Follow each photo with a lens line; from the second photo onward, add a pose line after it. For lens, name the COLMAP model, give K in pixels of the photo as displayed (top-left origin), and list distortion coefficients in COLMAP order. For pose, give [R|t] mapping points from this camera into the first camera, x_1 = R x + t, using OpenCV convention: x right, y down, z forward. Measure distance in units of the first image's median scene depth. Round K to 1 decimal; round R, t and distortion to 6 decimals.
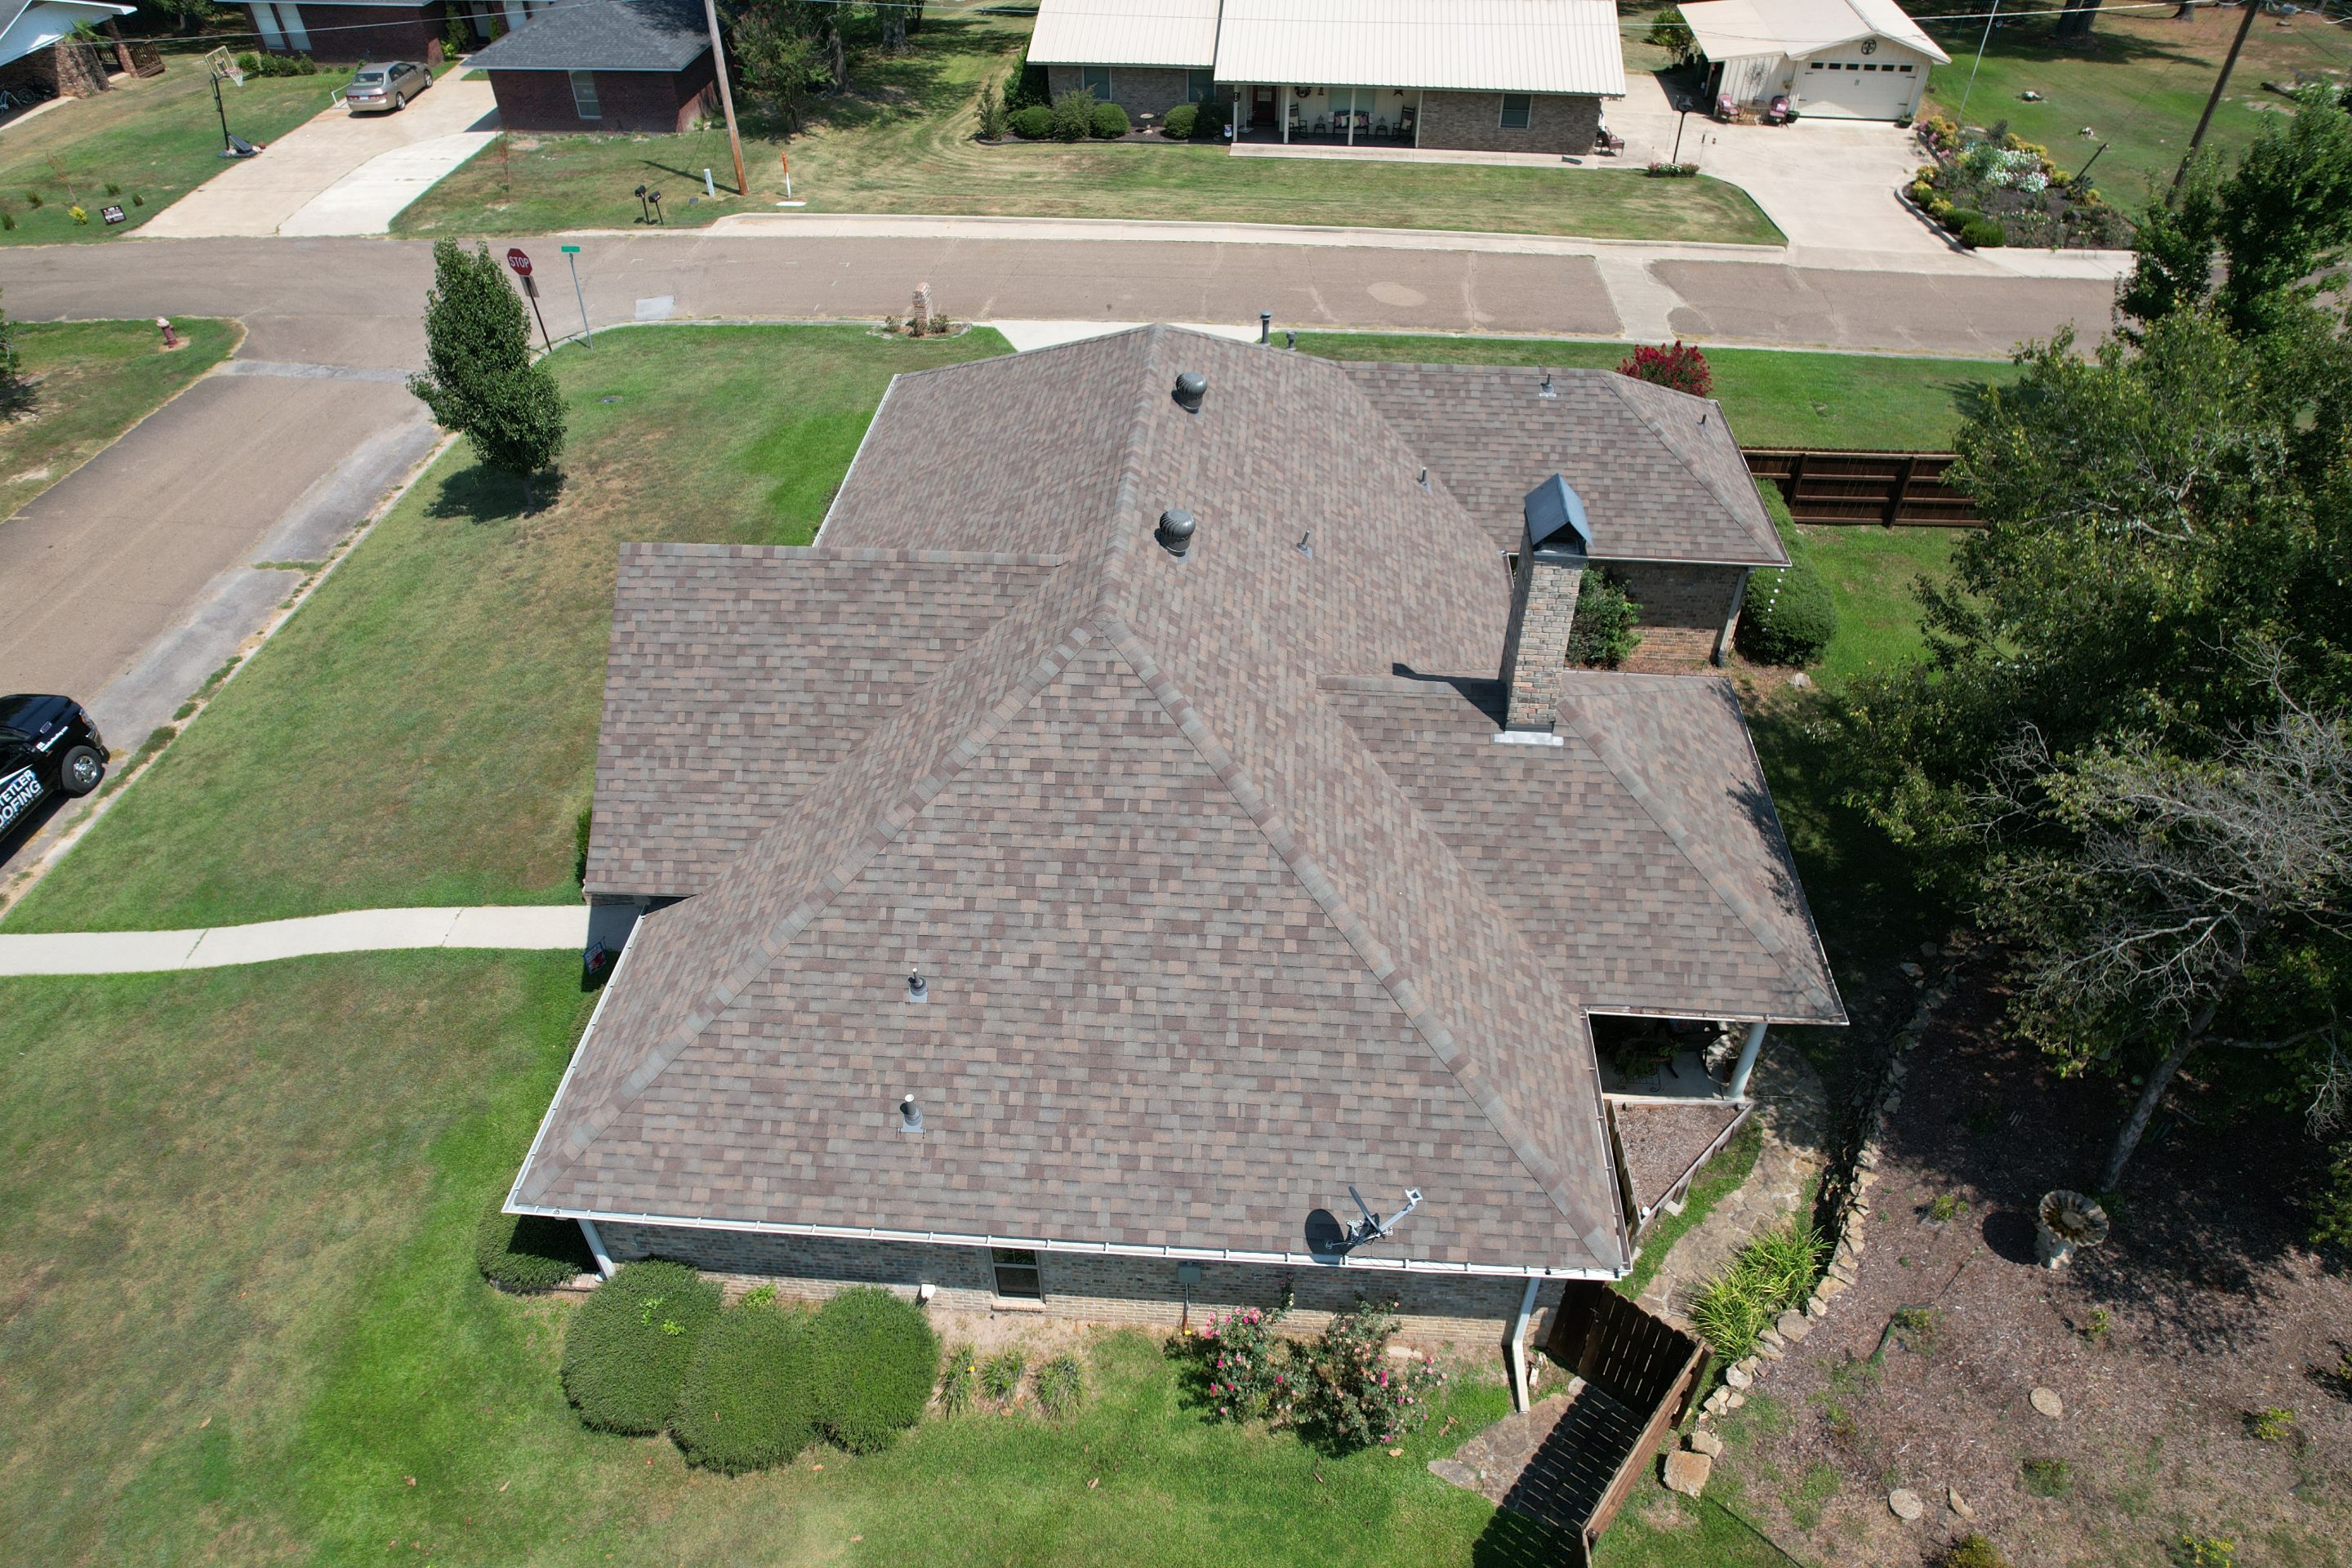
lens RADIAL K [[1469.9, 0, 1193.4], [0, 1469.9, 776.9], [0, 0, 1]] dist [-0.038754, 0.031267]
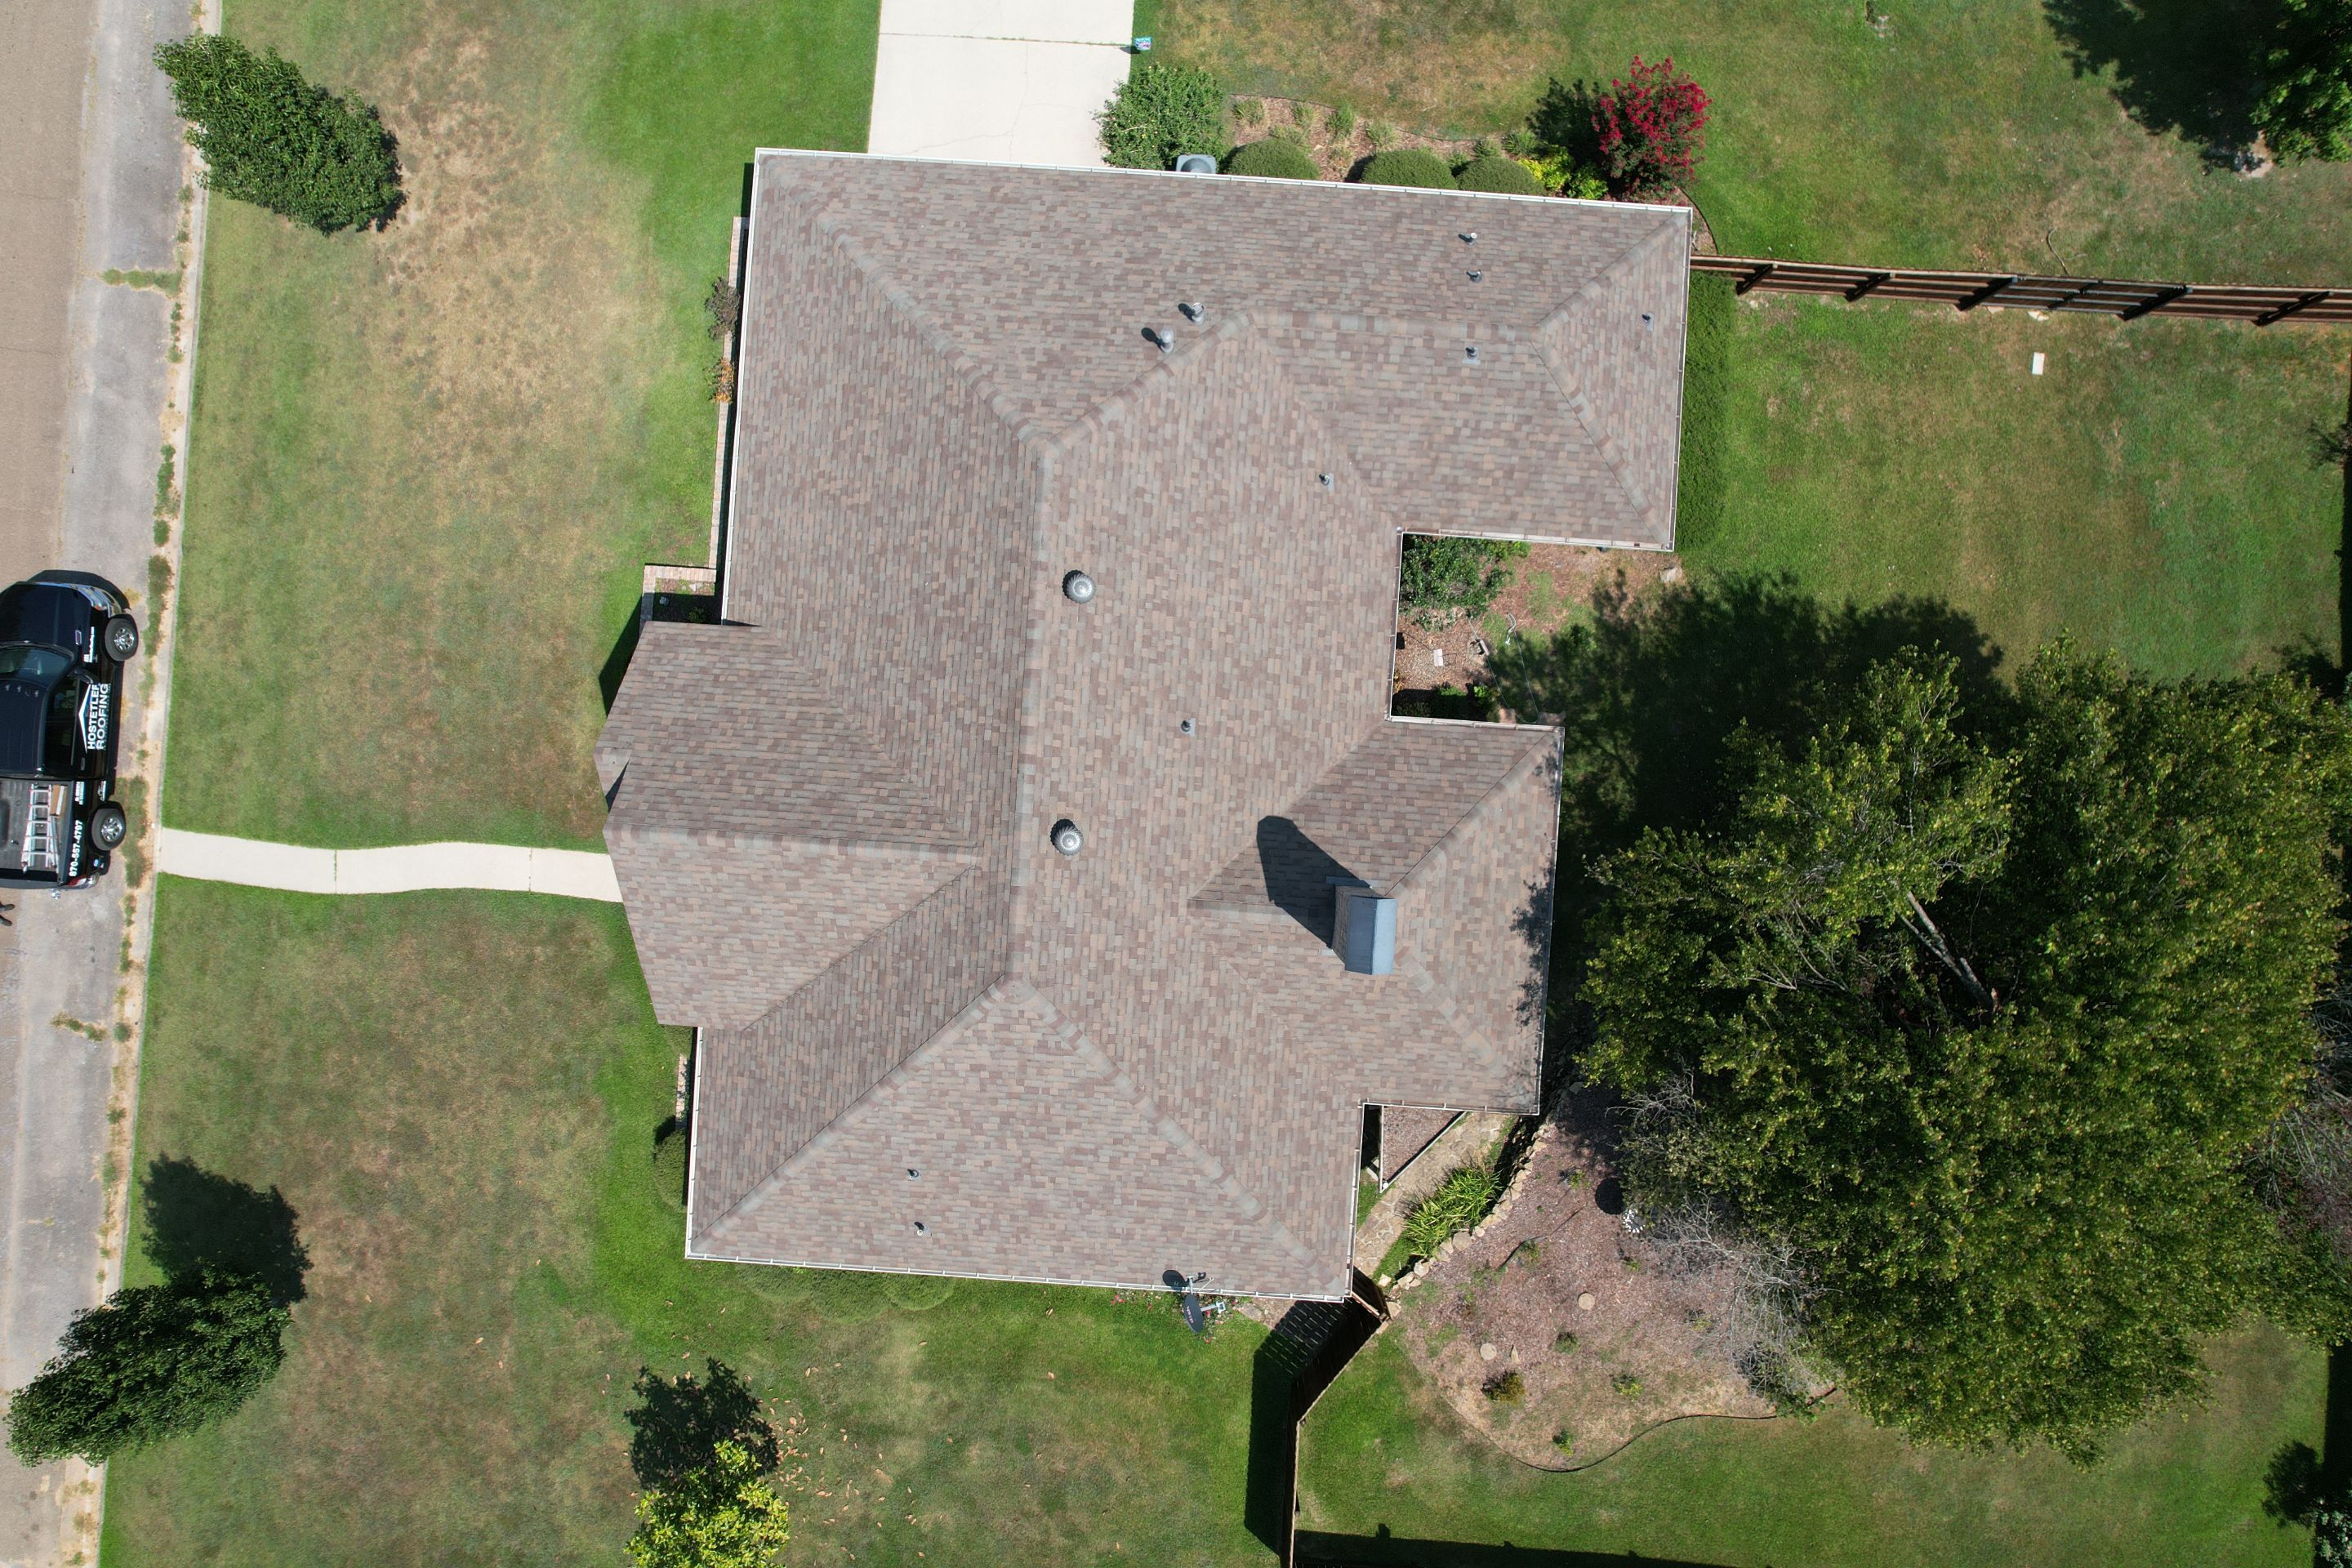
lens RADIAL K [[1469.9, 0, 1185.4], [0, 1469.9, 798.5], [0, 0, 1]] dist [-0.038754, 0.031267]
pose [[0.999995, 0.001325, -0.002905, 0.092250], [0.001308, 0.659937, 0.751320, -1.155730], [0.002912, -0.751320, 0.659932, 0.253504]]
